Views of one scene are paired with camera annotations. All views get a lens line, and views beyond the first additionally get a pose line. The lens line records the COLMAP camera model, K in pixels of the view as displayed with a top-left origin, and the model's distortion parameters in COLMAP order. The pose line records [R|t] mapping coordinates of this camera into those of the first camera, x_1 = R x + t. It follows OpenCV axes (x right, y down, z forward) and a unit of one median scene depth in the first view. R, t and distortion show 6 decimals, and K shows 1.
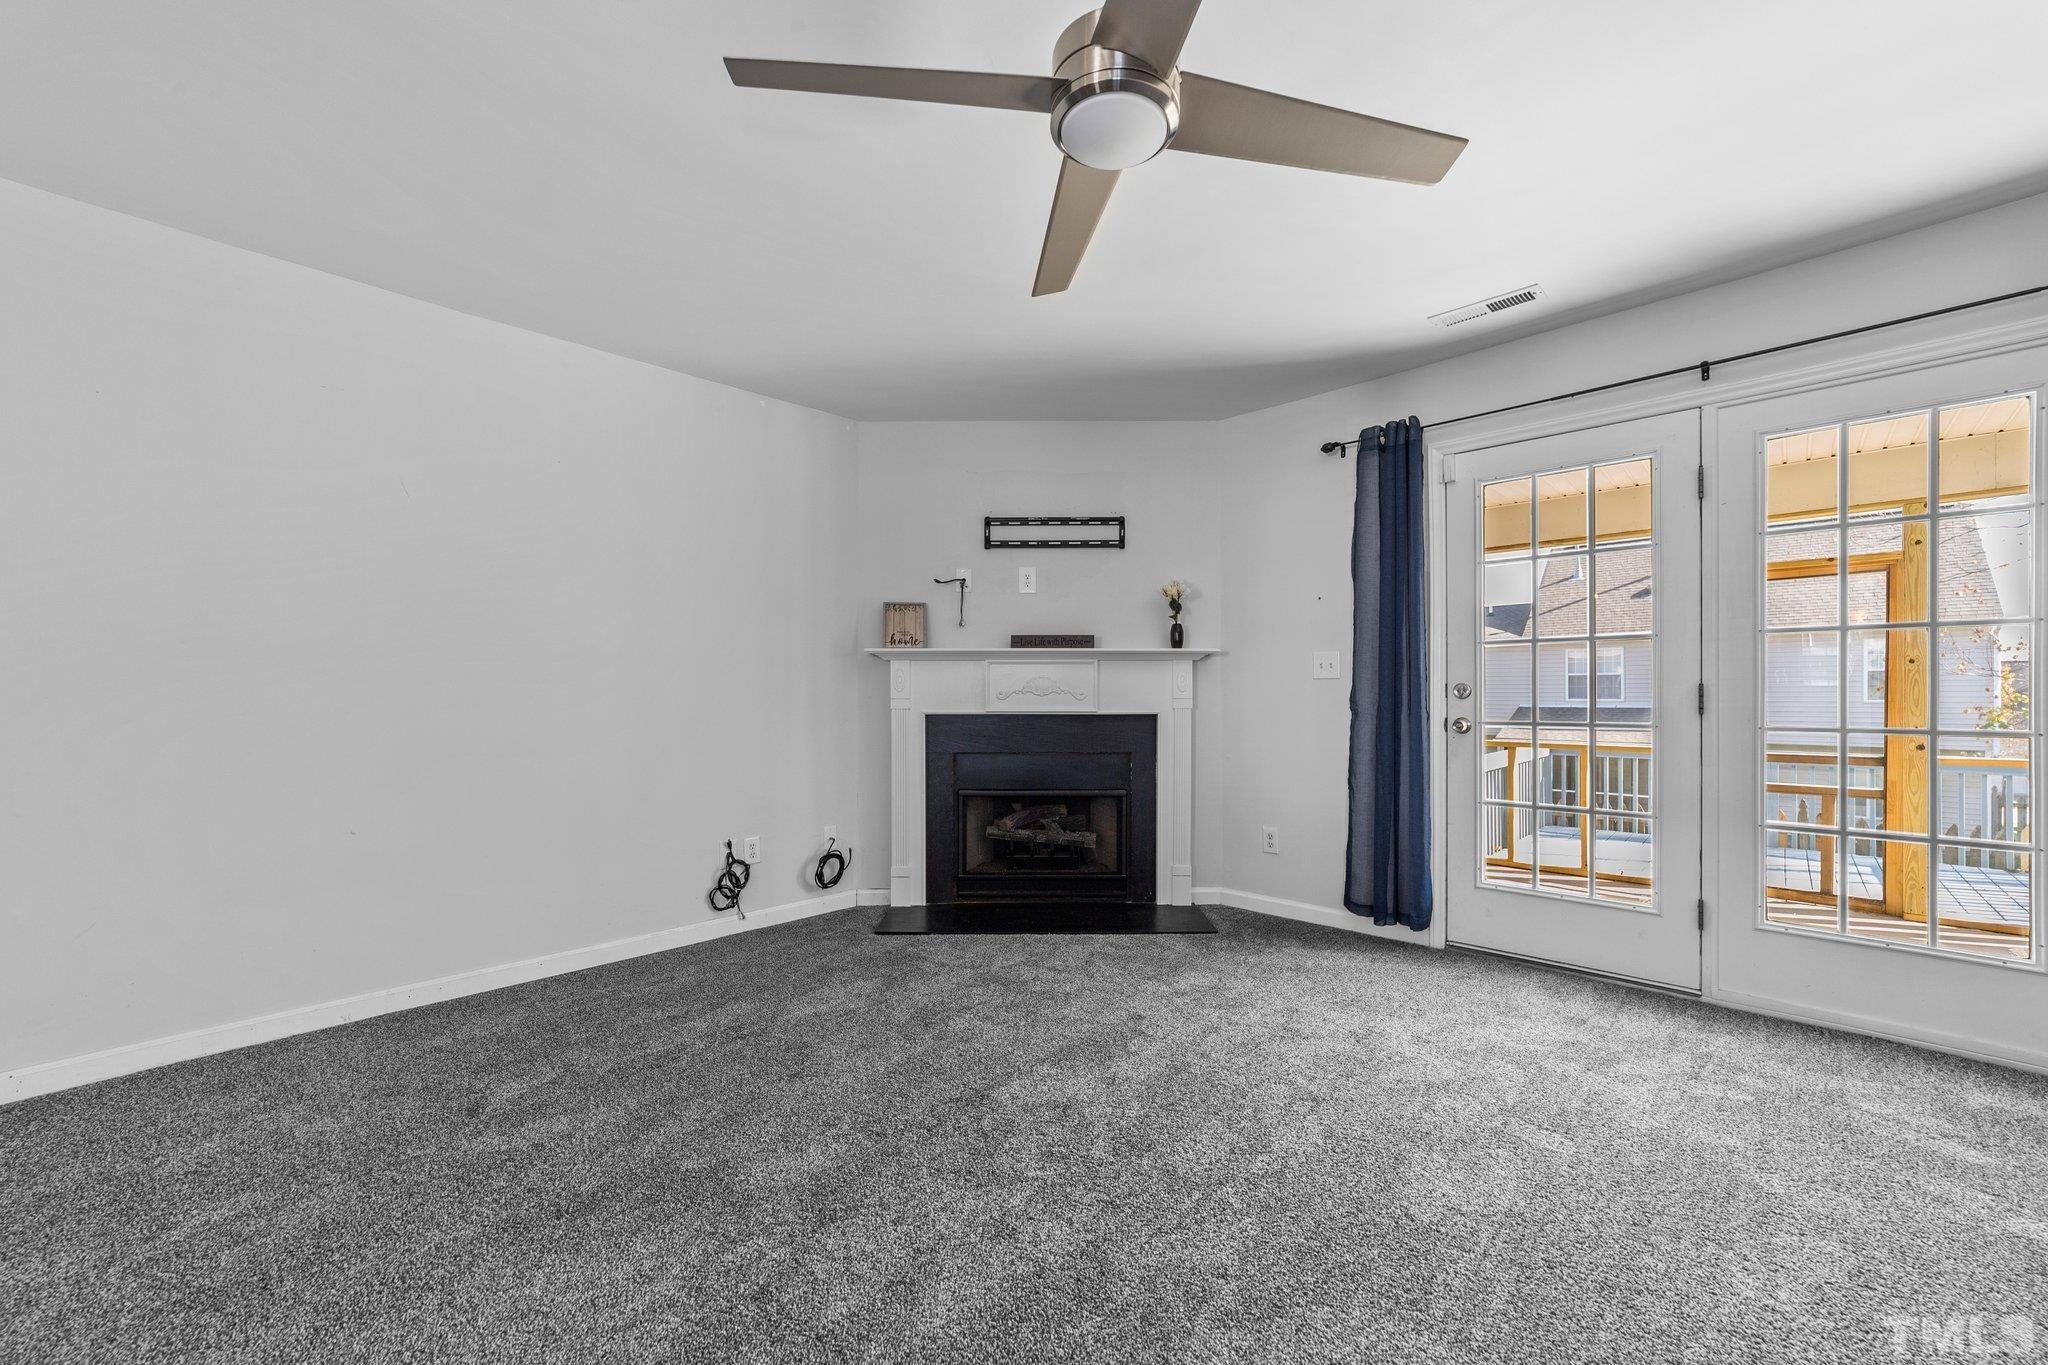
lens RADIAL K [[797.2, 0, 1025.8], [0, 797.2, 696.6], [0, 0, 1]] dist [-0.002019, 0.000001]
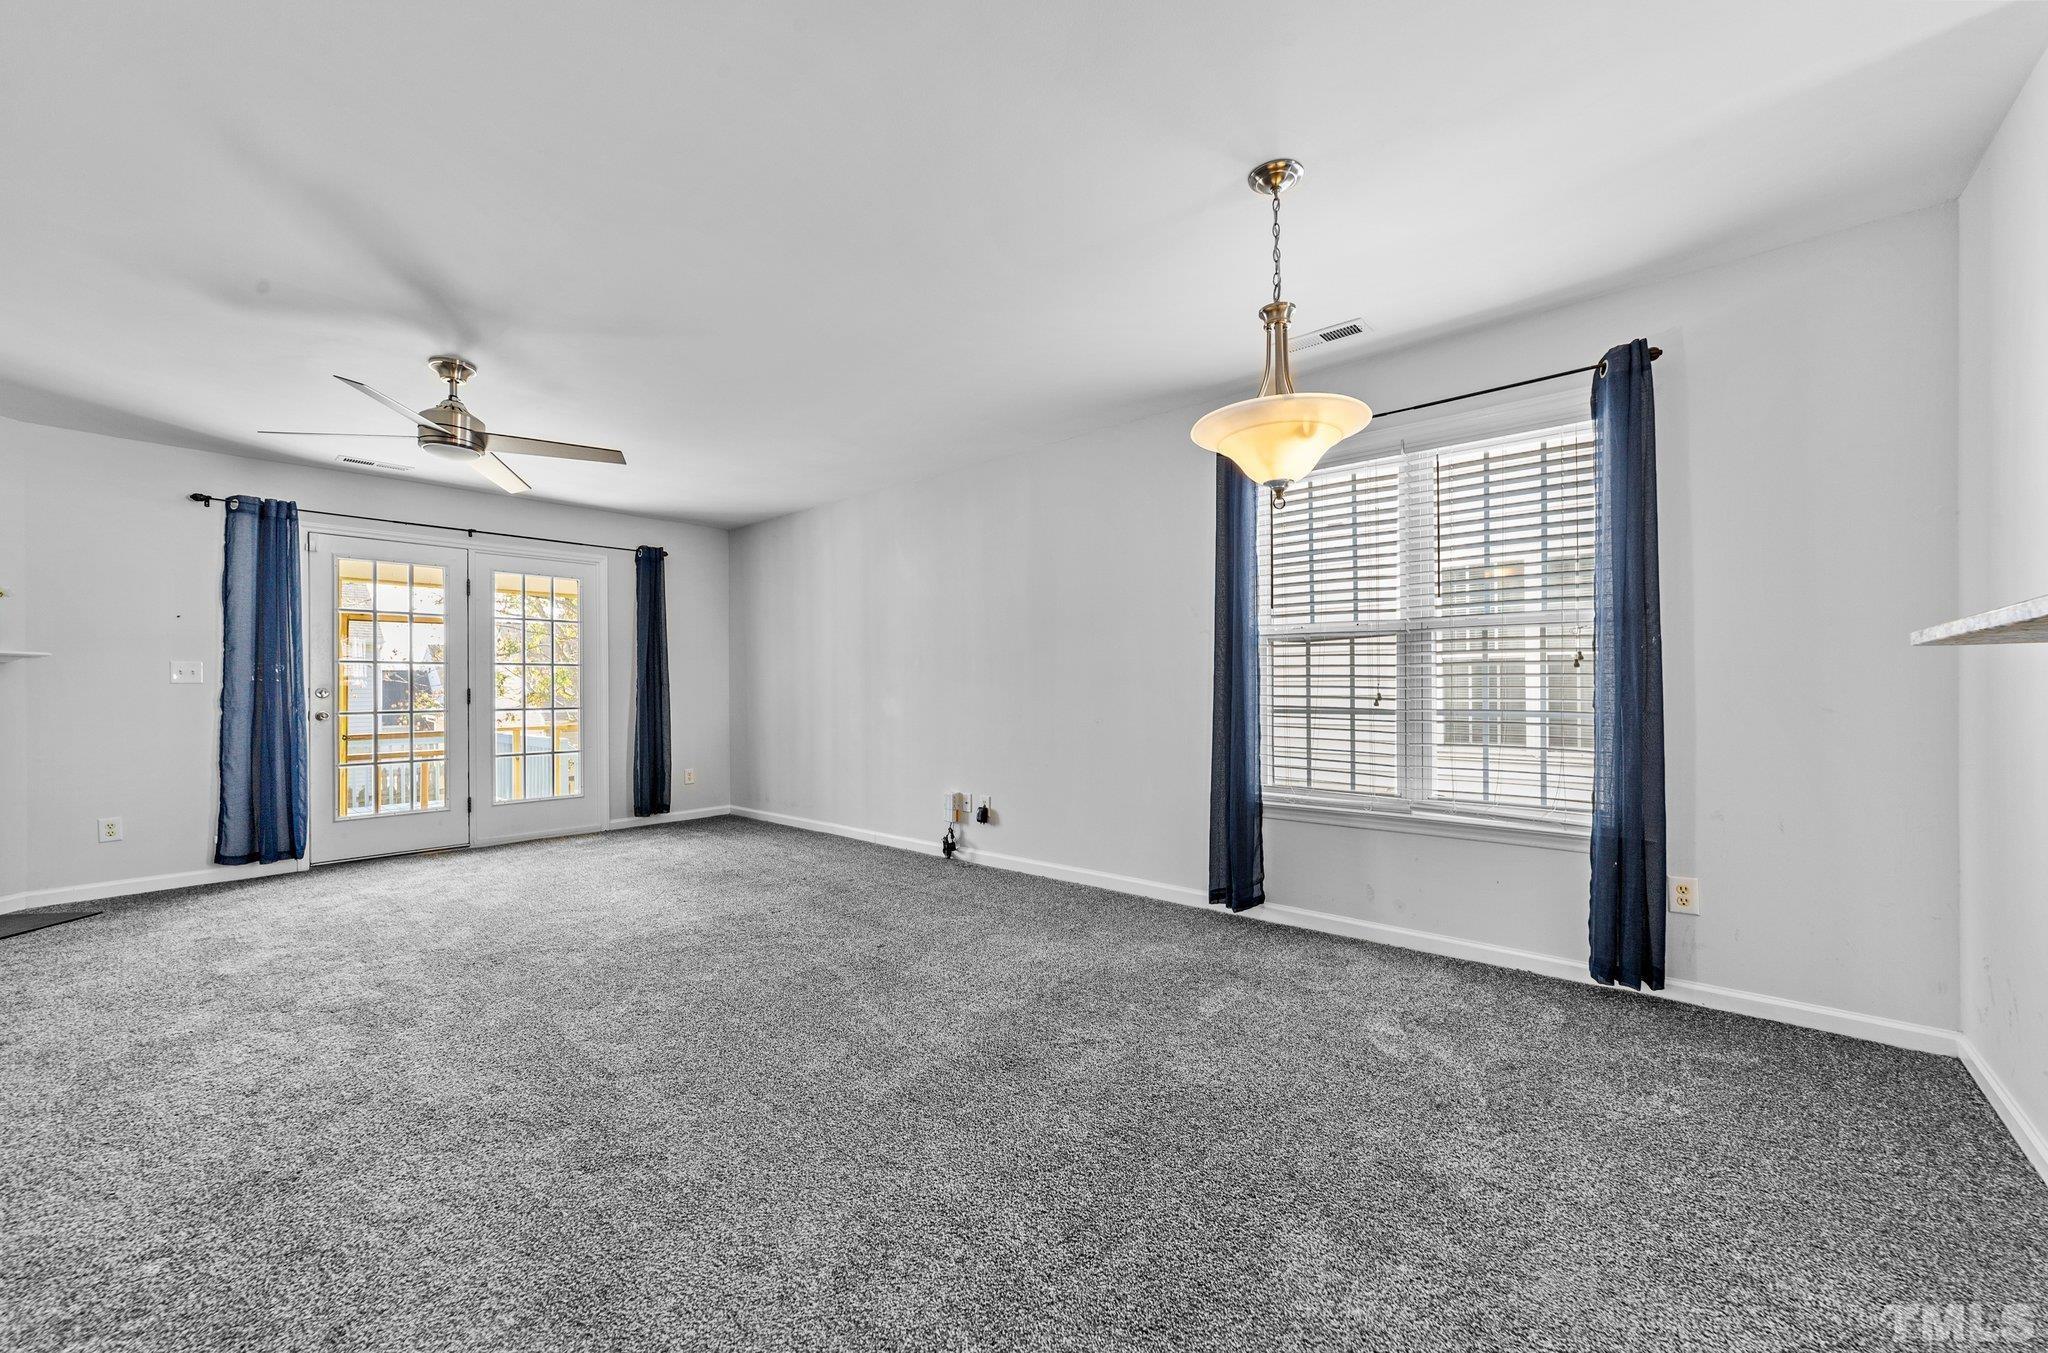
lens RADIAL K [[777.9, 0, 1020.5], [0, 777.9, 685.9], [0, 0, 1]] dist [-0.000240, 0.000069]
pose [[-0.049701, 0.006819, 0.998741, -0.805149], [0.010378, 0.999926, -0.006310, 0.002403], [-0.998710, 0.010051, -0.049768, -0.194515]]
